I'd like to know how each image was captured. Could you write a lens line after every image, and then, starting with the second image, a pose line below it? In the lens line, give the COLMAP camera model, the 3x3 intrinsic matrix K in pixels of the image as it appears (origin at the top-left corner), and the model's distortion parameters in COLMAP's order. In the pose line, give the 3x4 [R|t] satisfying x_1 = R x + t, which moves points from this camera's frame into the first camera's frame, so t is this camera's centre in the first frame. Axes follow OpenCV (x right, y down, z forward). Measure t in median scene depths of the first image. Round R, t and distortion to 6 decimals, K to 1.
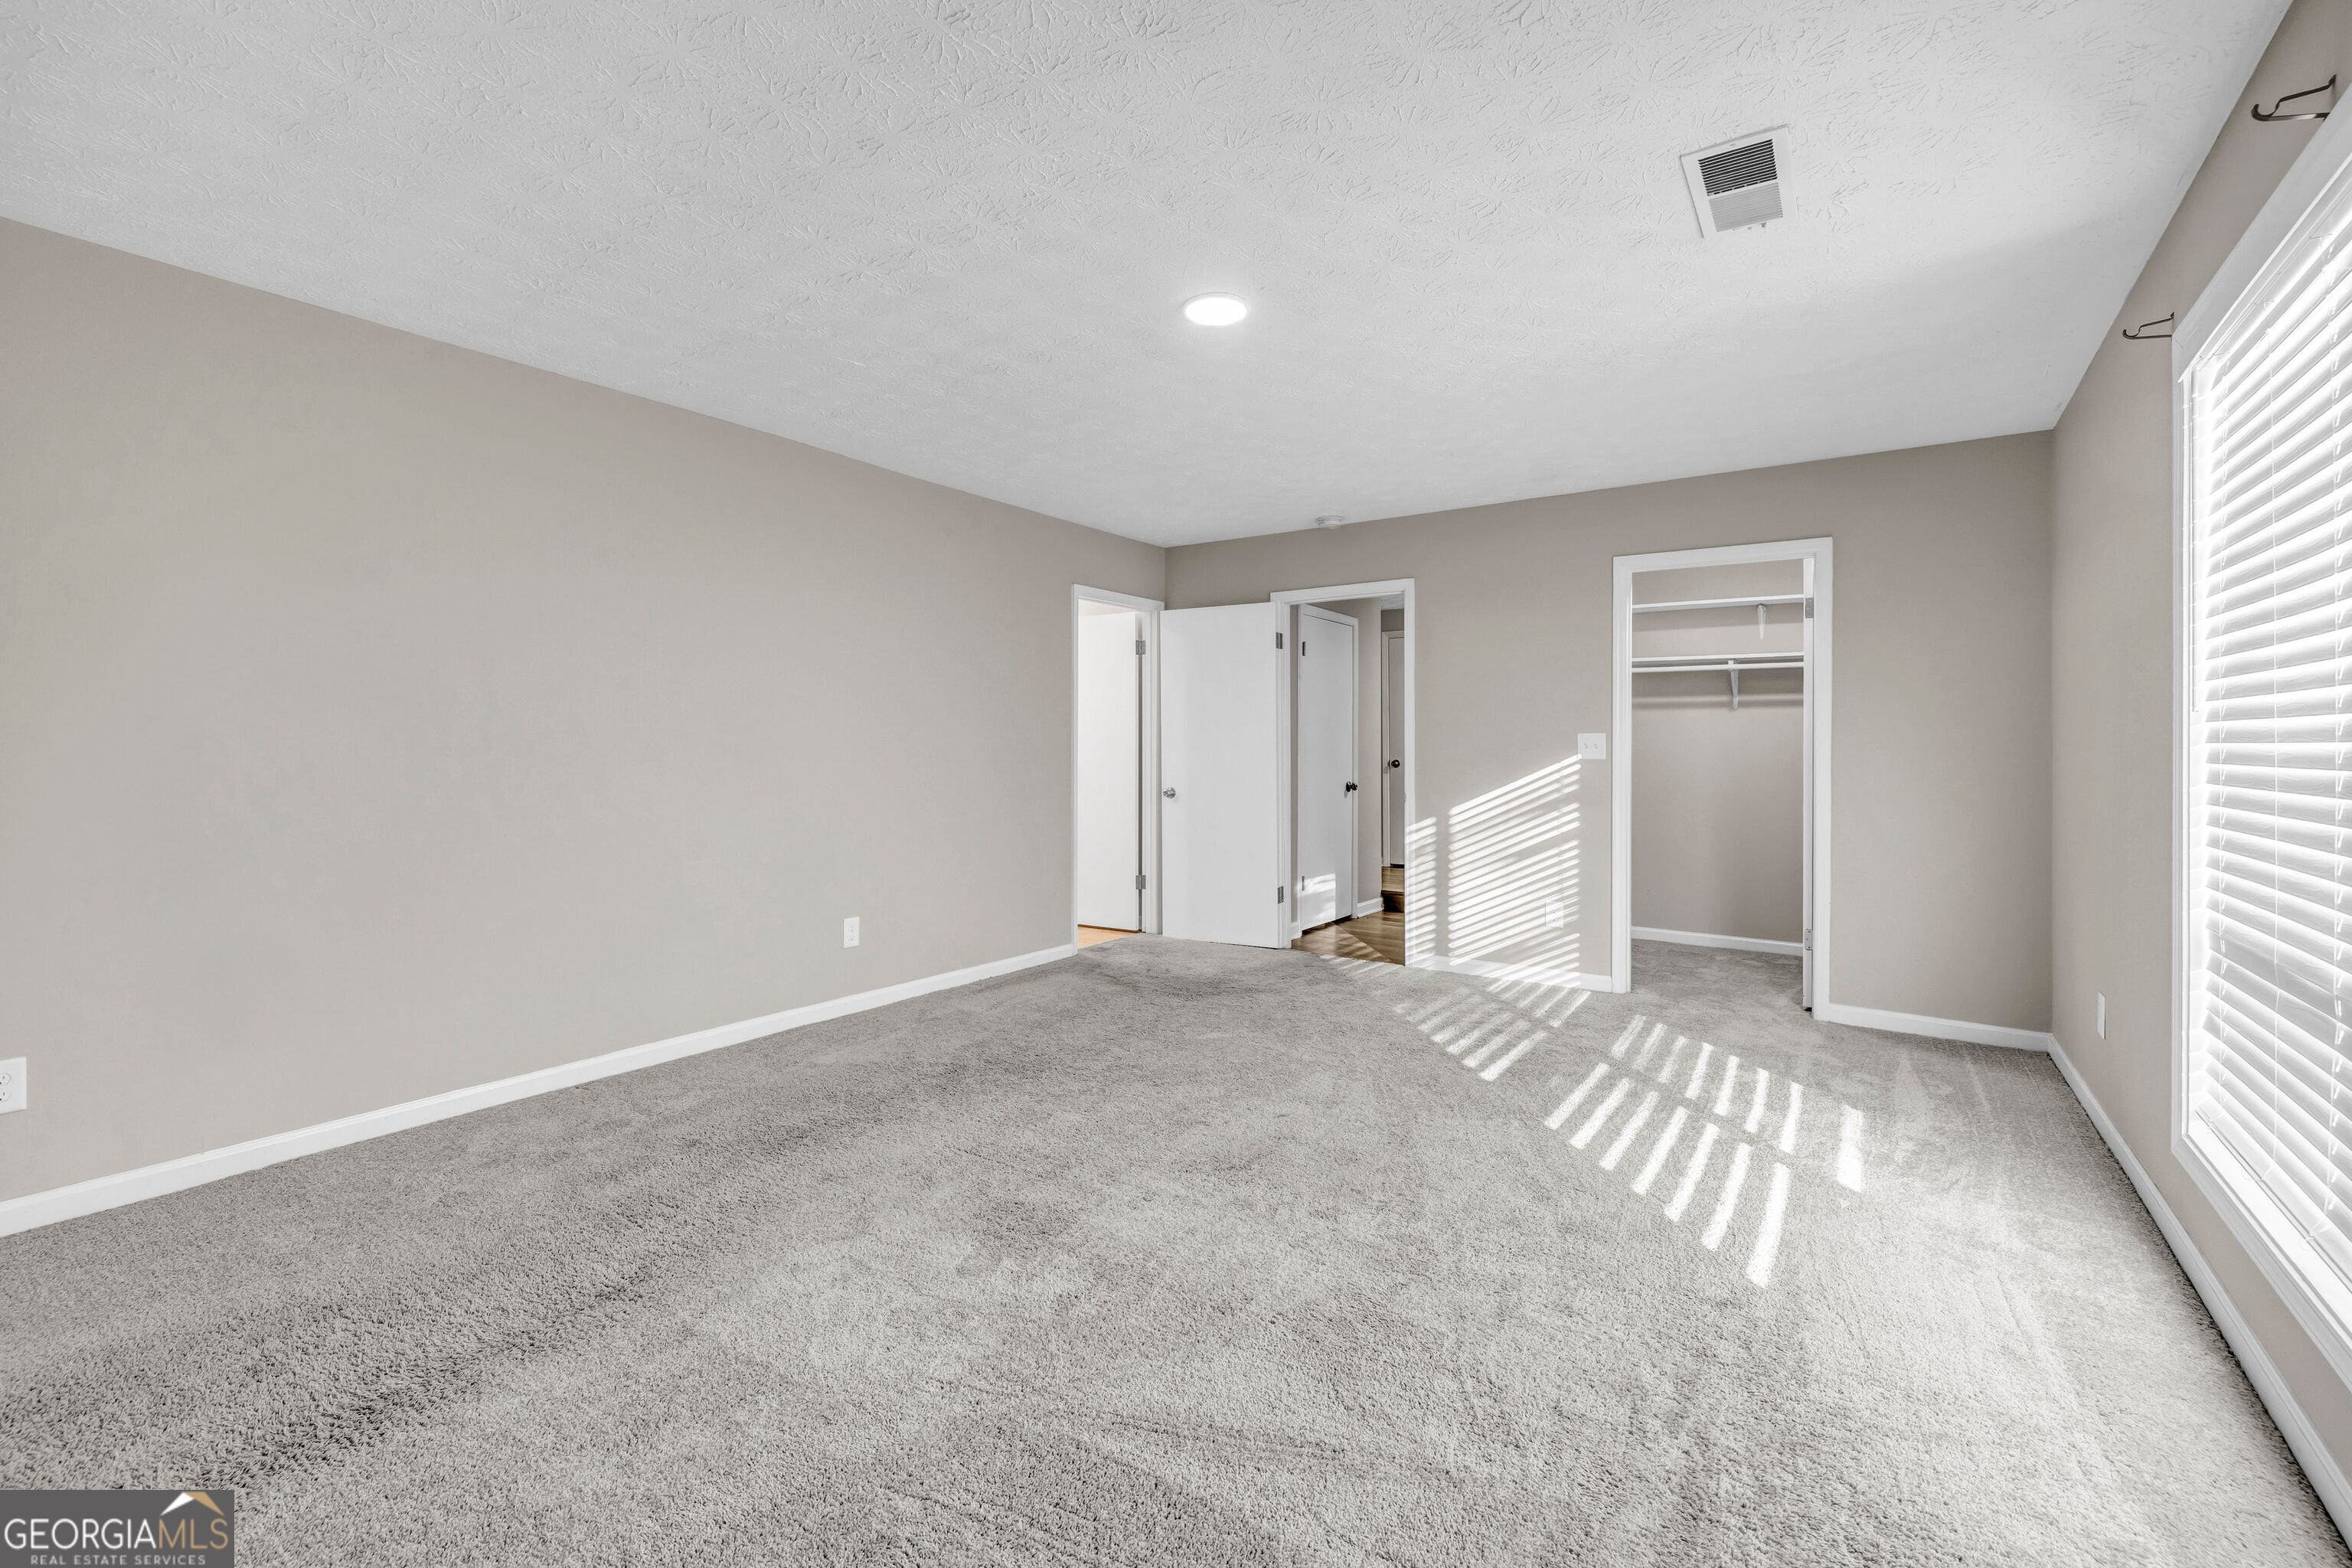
lens RADIAL K [[1028.9, 0, 1173.7], [0, 1028.9, 757.2], [0, 0, 1]] dist [0.001296, 0.000158]
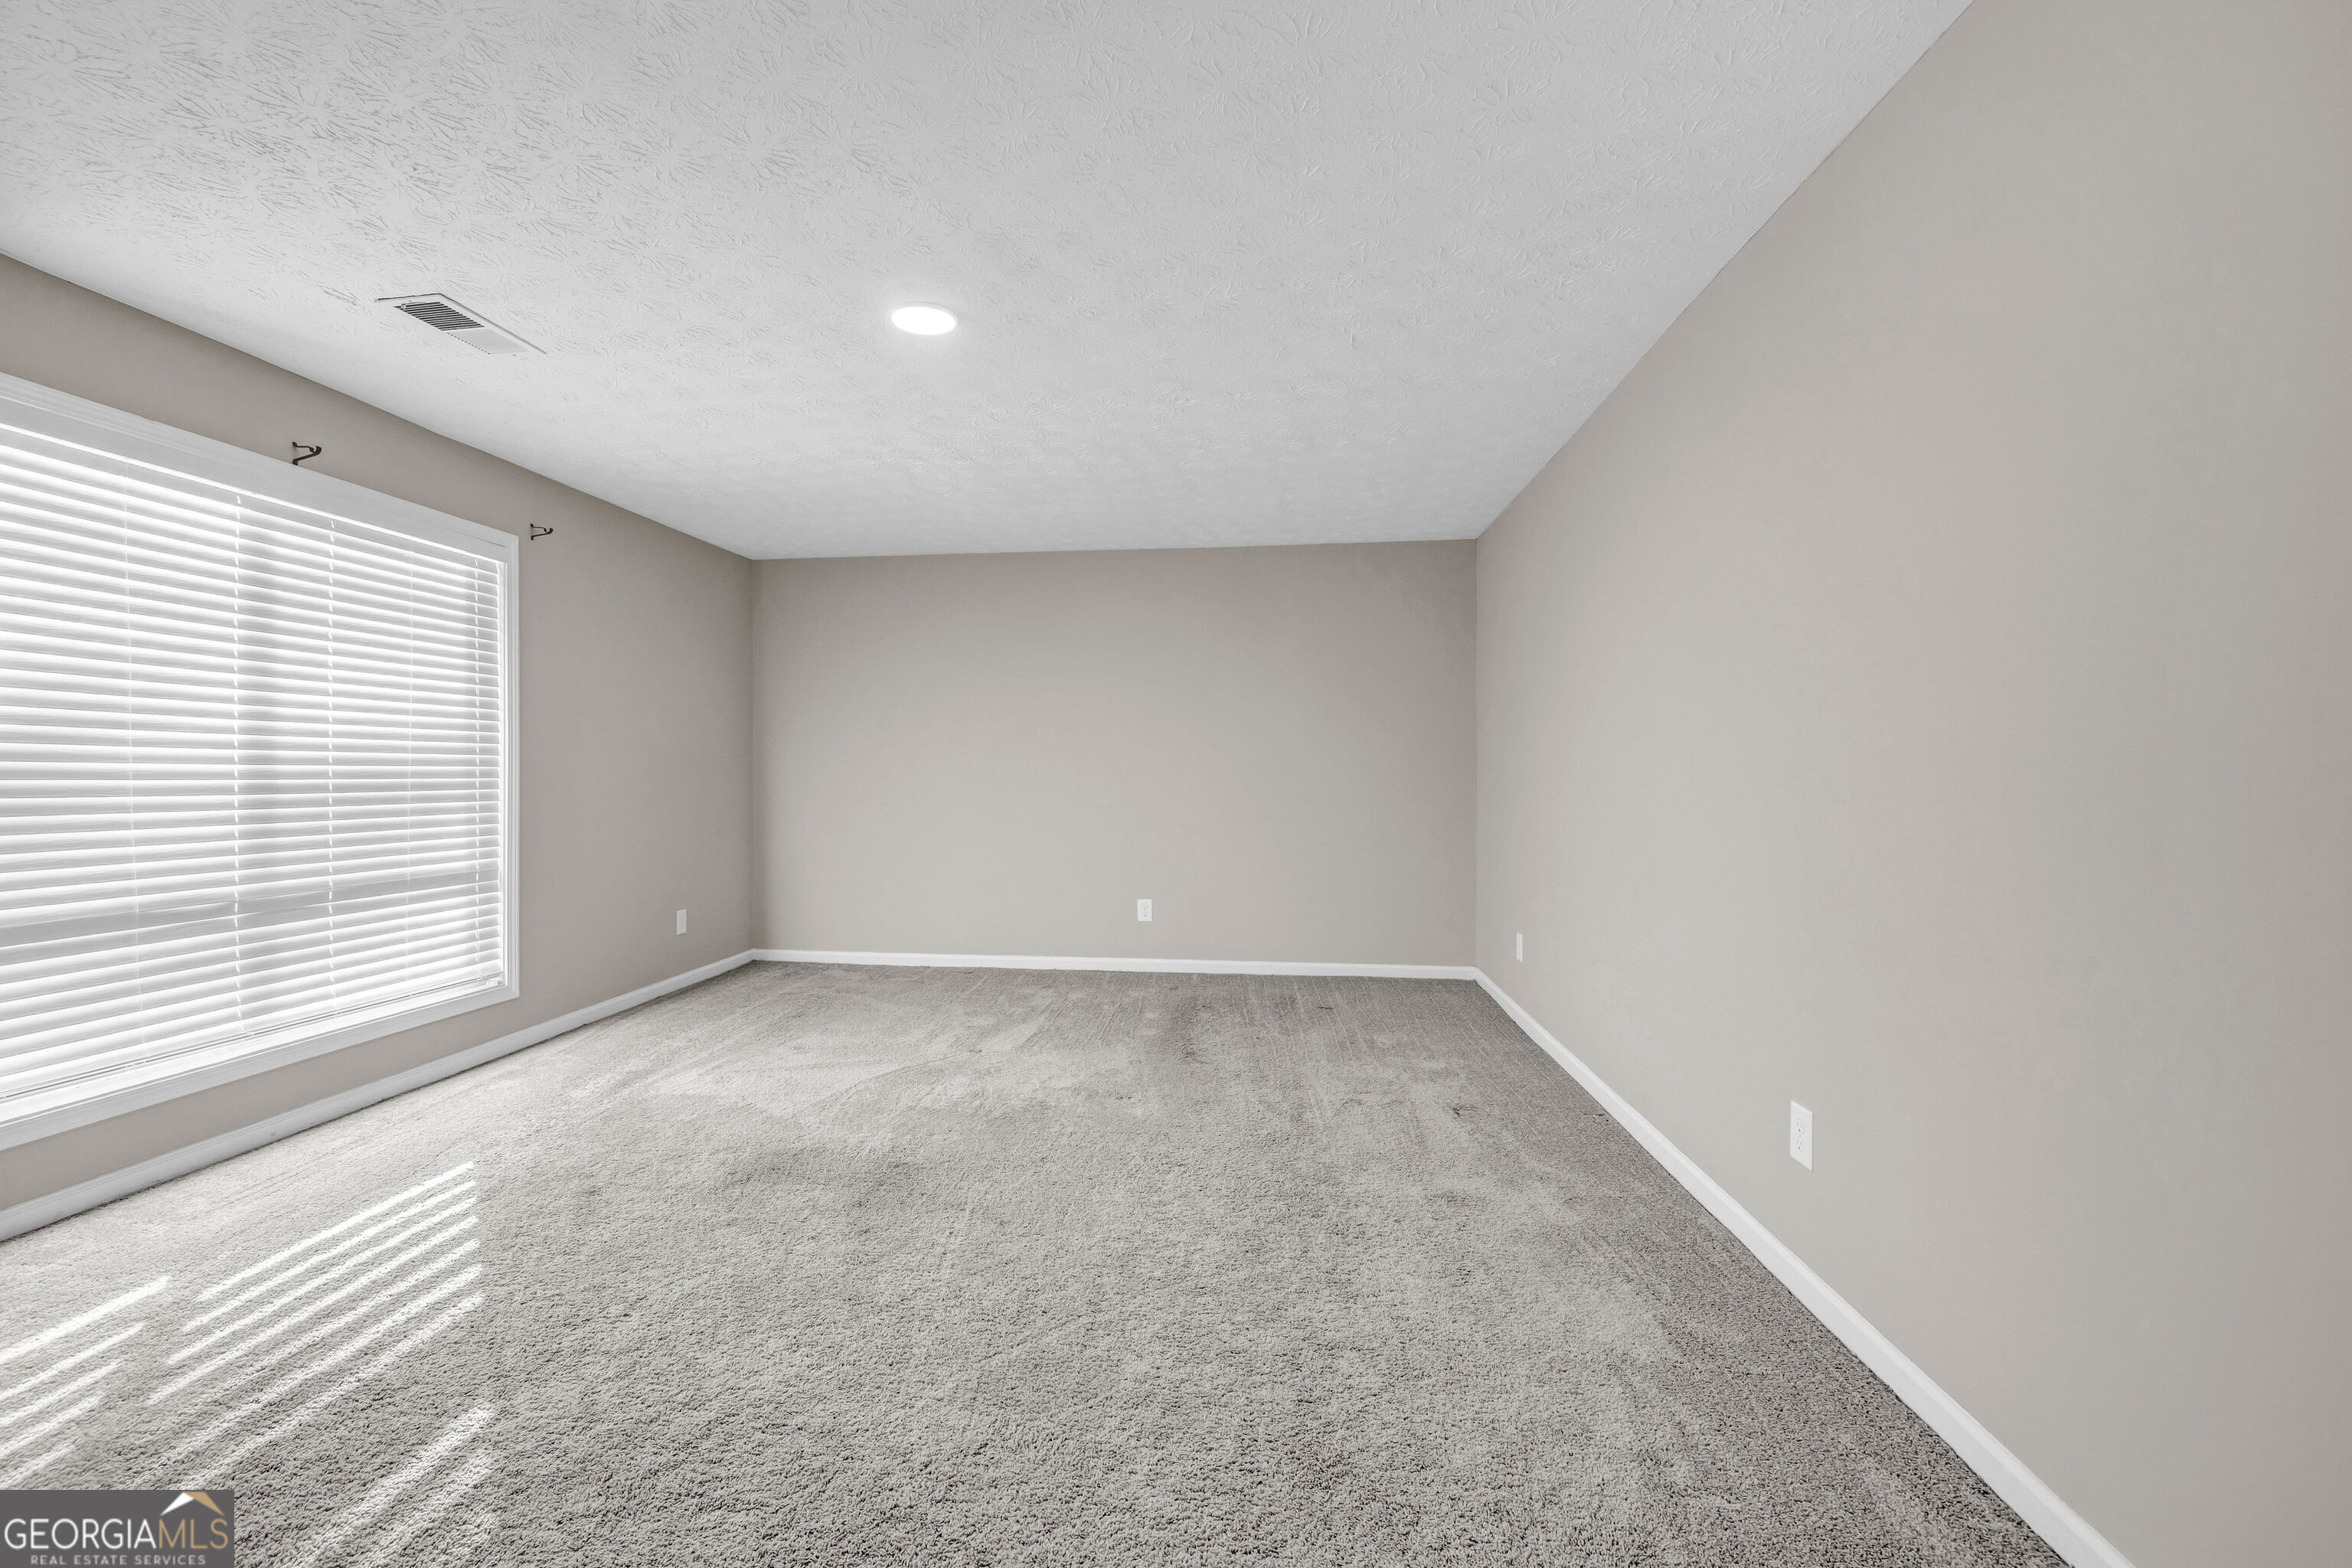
lens RADIAL K [[1028.9, 0, 1173.7], [0, 1028.9, 757.2], [0, 0, 1]] dist [0.001296, 0.000158]
pose [[-0.875507, -0.006528, -0.483162, 0.328751], [-0.004276, 0.999974, -0.005762, -0.016764], [0.483187, -0.002978, -0.875512, 2.109633]]
